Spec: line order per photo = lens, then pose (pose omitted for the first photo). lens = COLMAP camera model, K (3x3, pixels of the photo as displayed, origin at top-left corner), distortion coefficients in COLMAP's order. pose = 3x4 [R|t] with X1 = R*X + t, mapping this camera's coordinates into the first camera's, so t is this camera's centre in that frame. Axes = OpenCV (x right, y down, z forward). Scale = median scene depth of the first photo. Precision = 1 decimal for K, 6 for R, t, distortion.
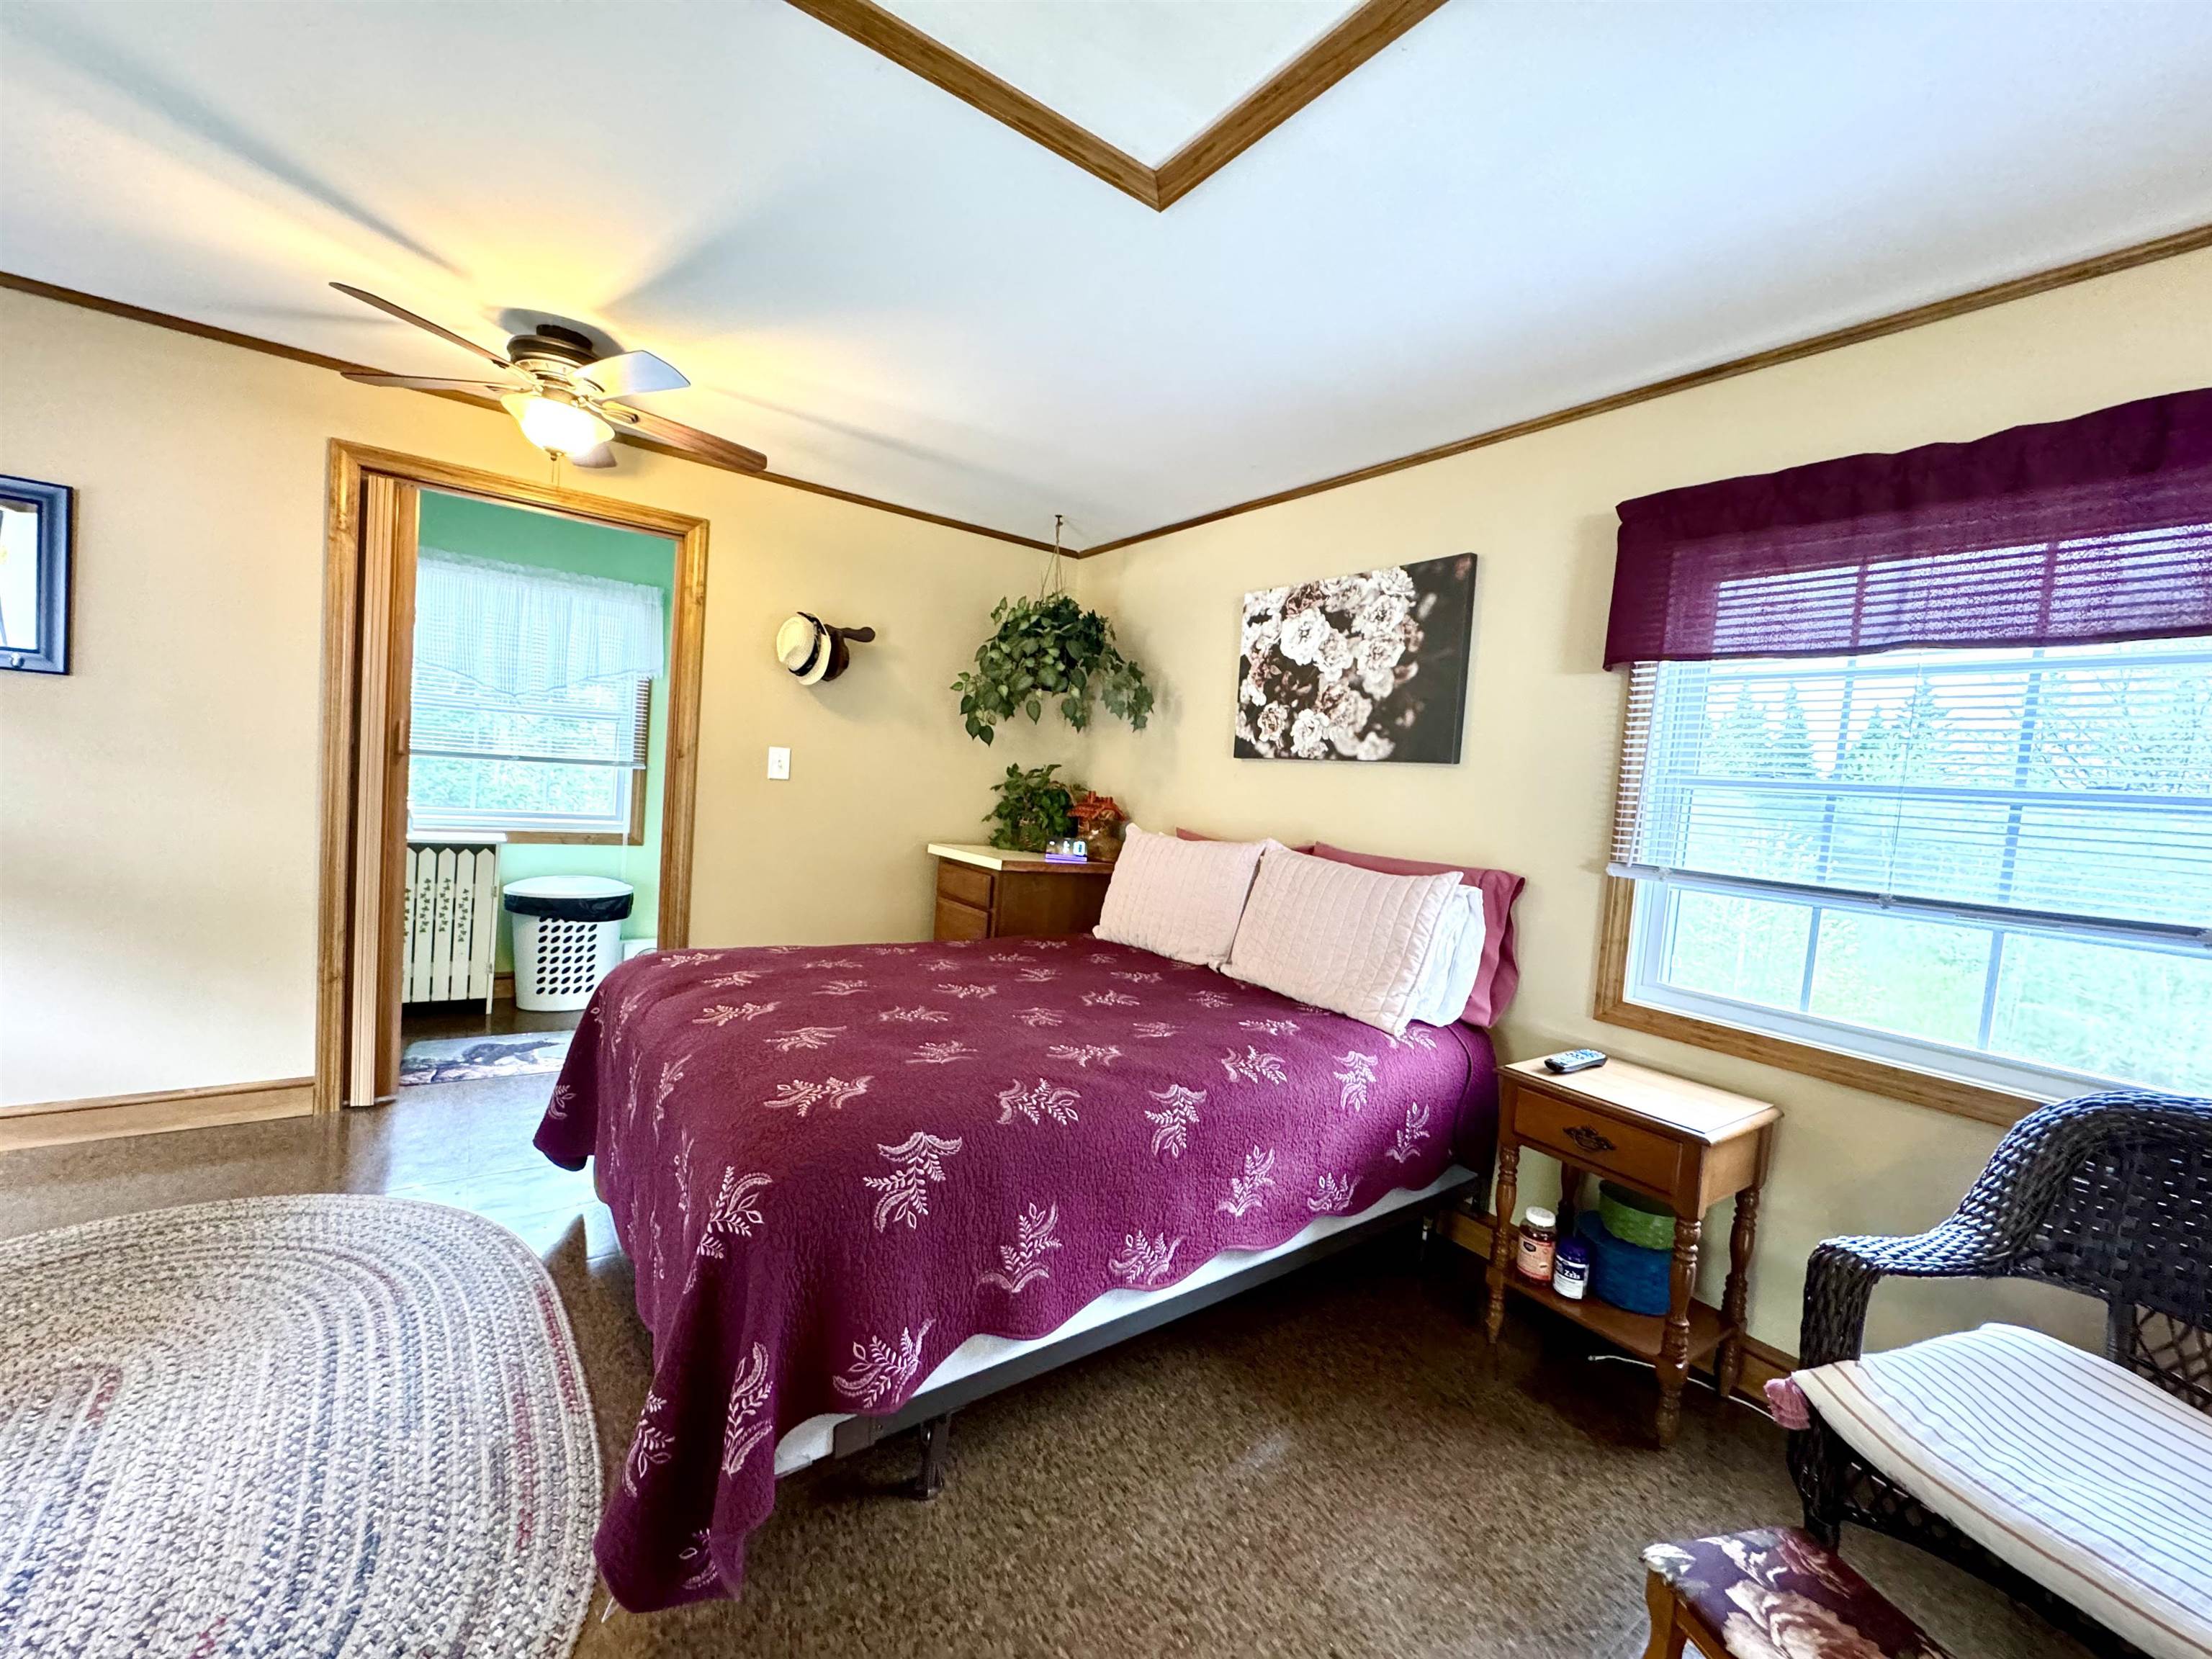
lens RADIAL K [[880.2, 0, 1105.8], [0, 880.2, 827.8], [0, 0, 1]] dist [-0.002215, 0.000337]
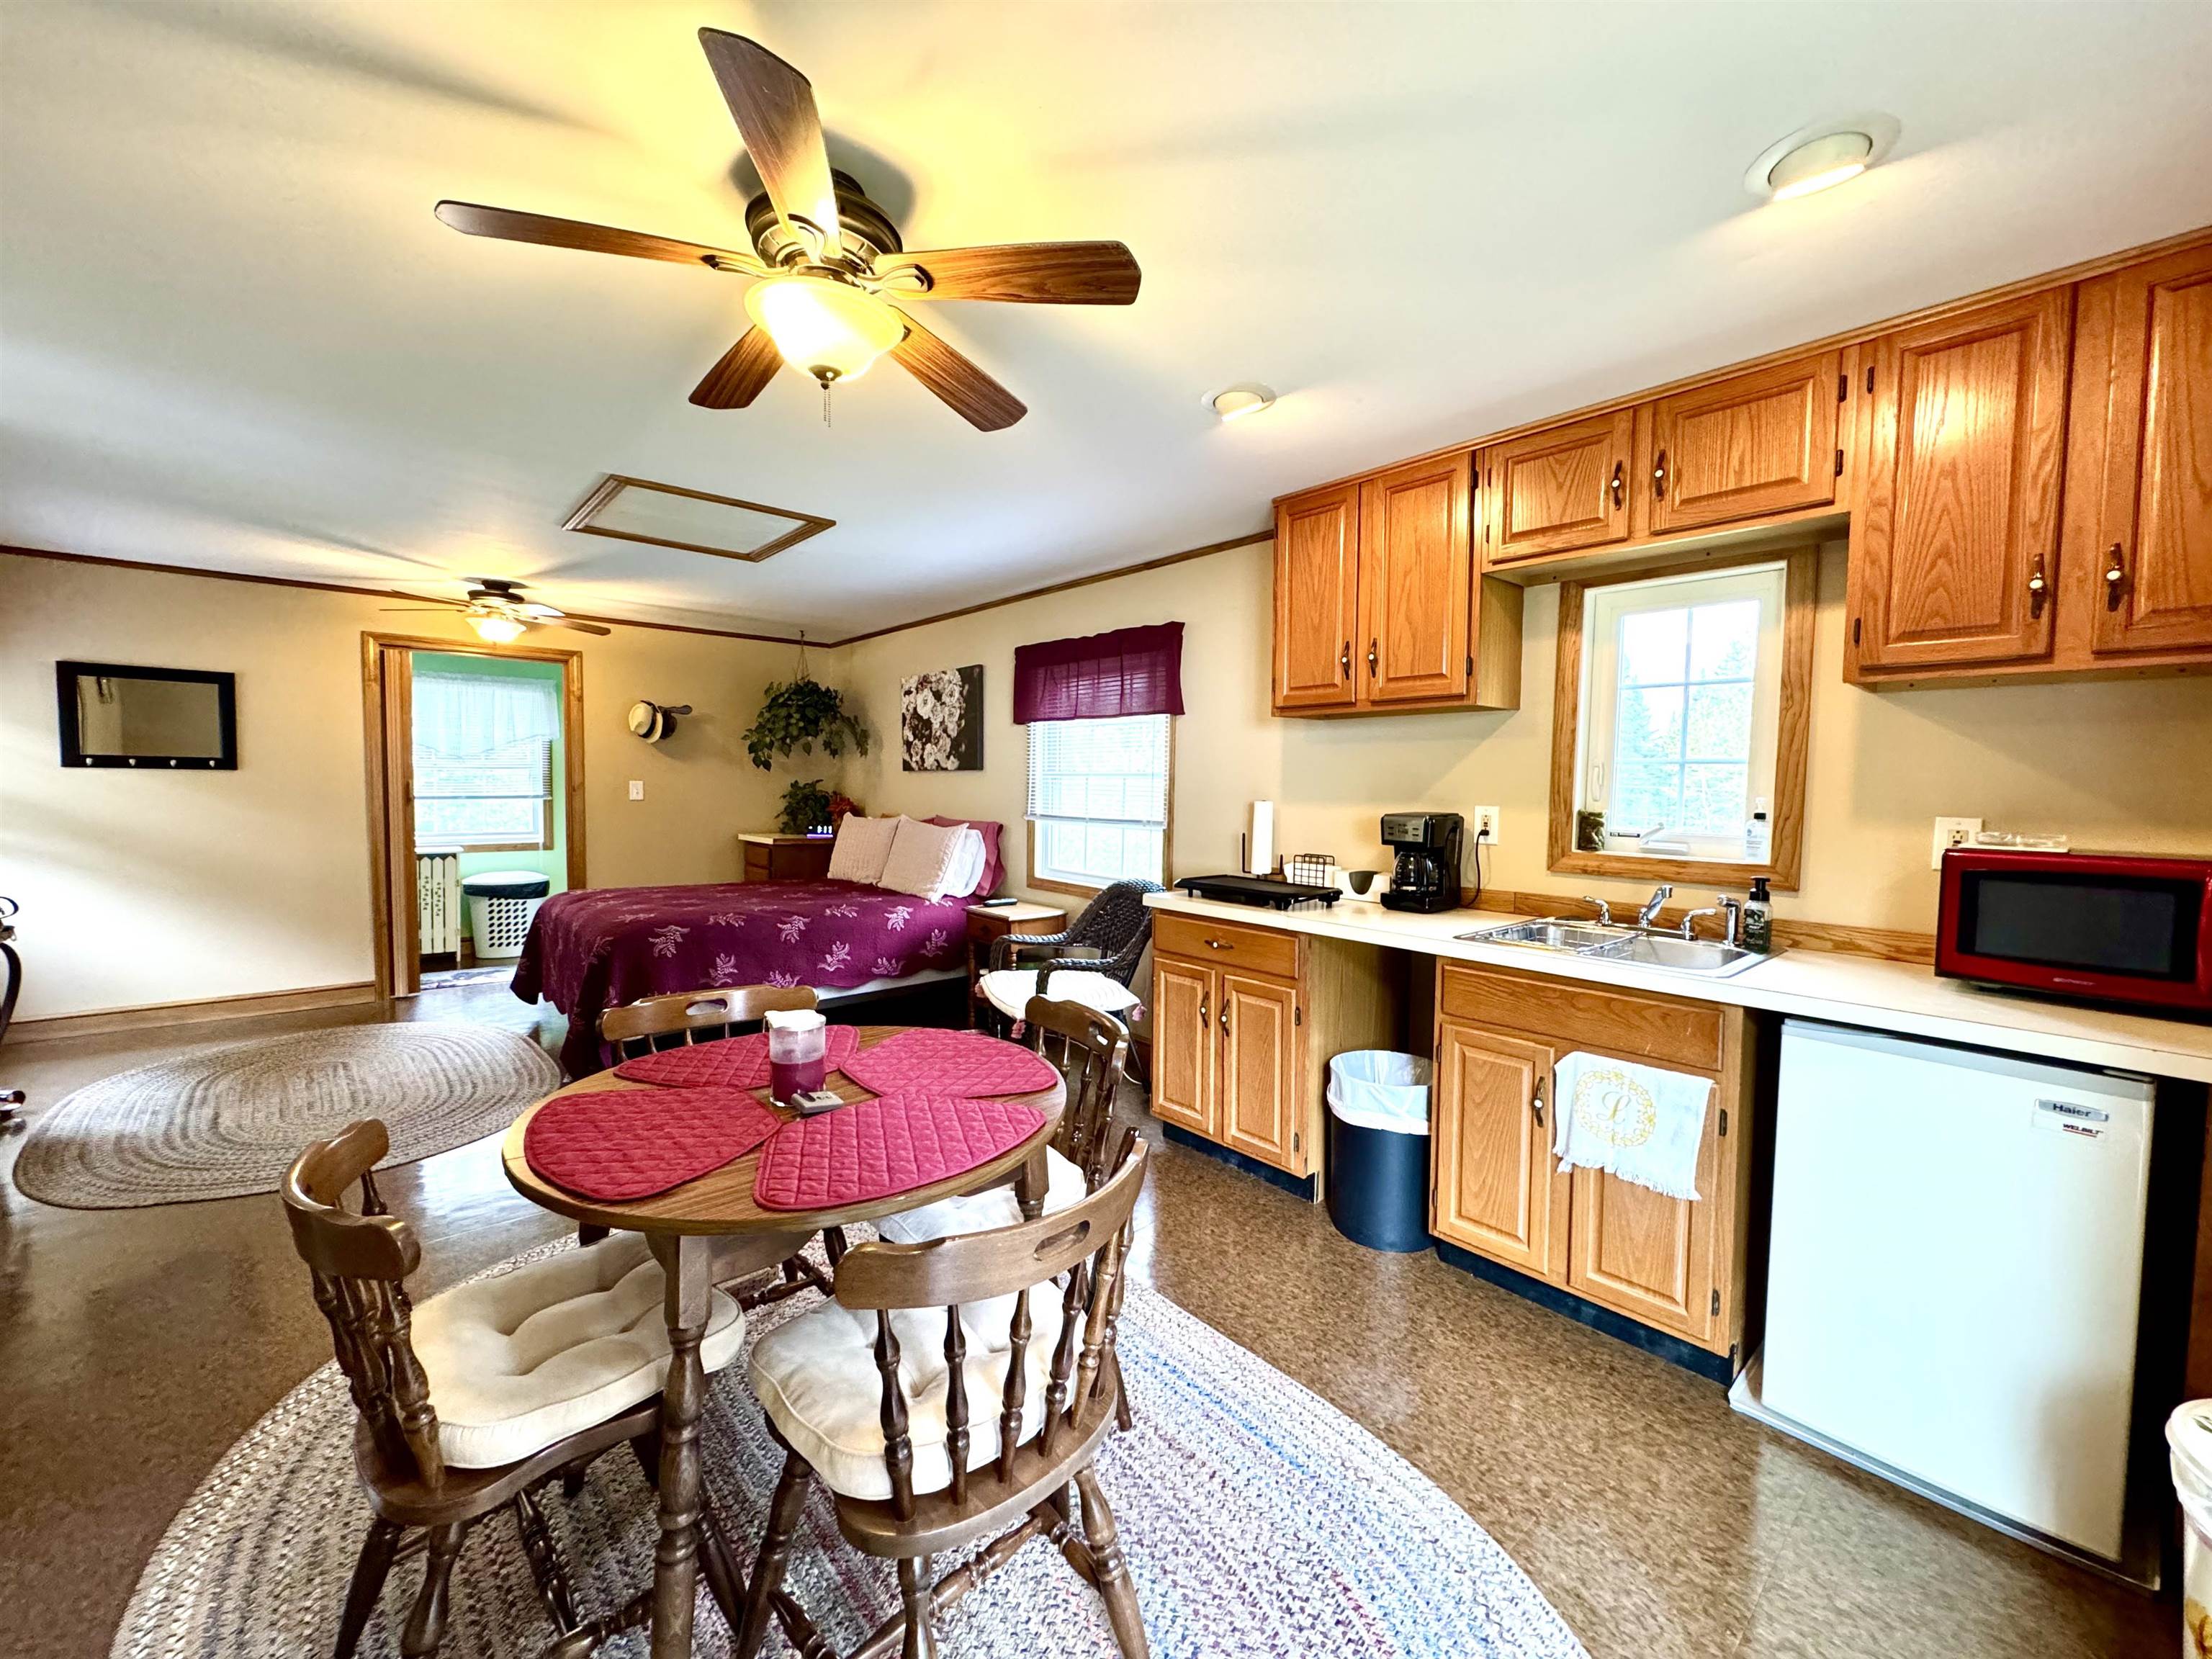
lens RADIAL K [[880.2, 0, 1106.4], [0, 880.2, 825.4], [0, 0, 1]] dist [-0.002215, 0.000337]
pose [[0.994078, -0.067984, 0.084773, 0.475750], [0.067928, 0.997684, 0.003547, 0.060900], [-0.084818, 0.002232, 0.996394, -0.952093]]
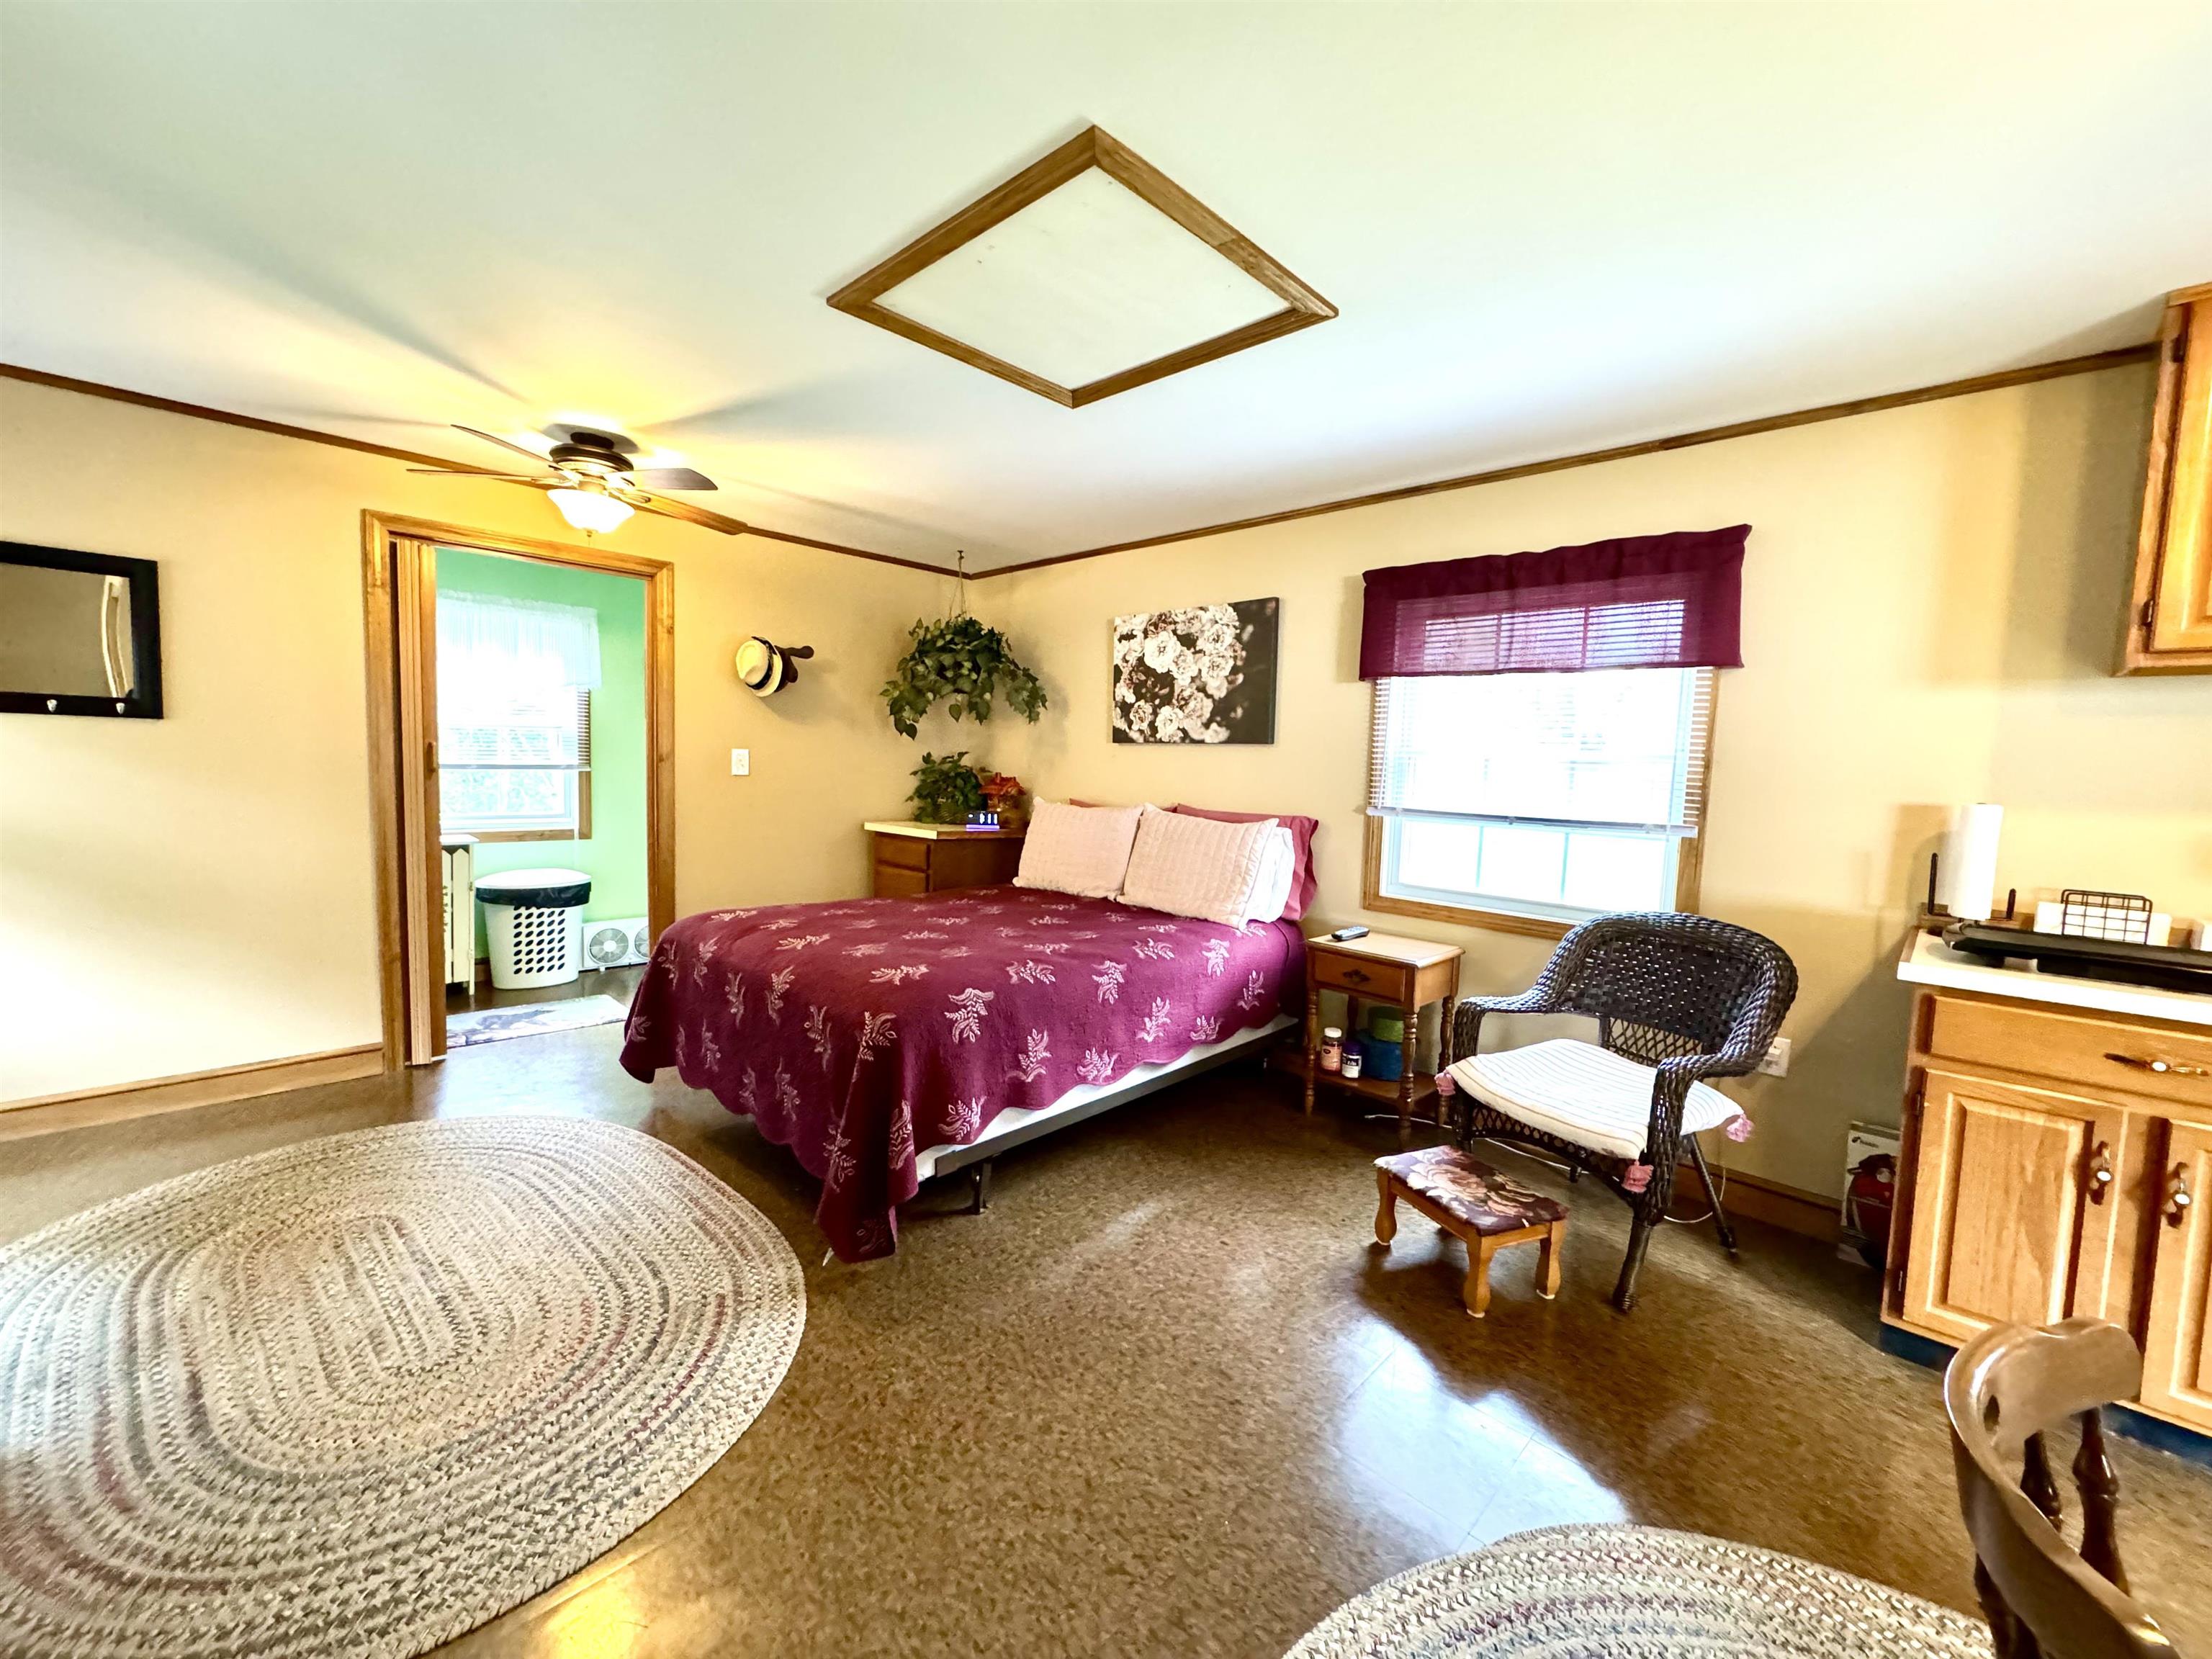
lens RADIAL K [[880.2, 0, 1104.2], [0, 880.2, 825.5], [0, 0, 1]] dist [-0.002215, 0.000337]
pose [[0.983772, -0.057168, 0.170075, -0.117743], [0.051796, 0.998014, 0.035860, -0.004992], [-0.171787, -0.026469, 0.984778, -0.354858]]
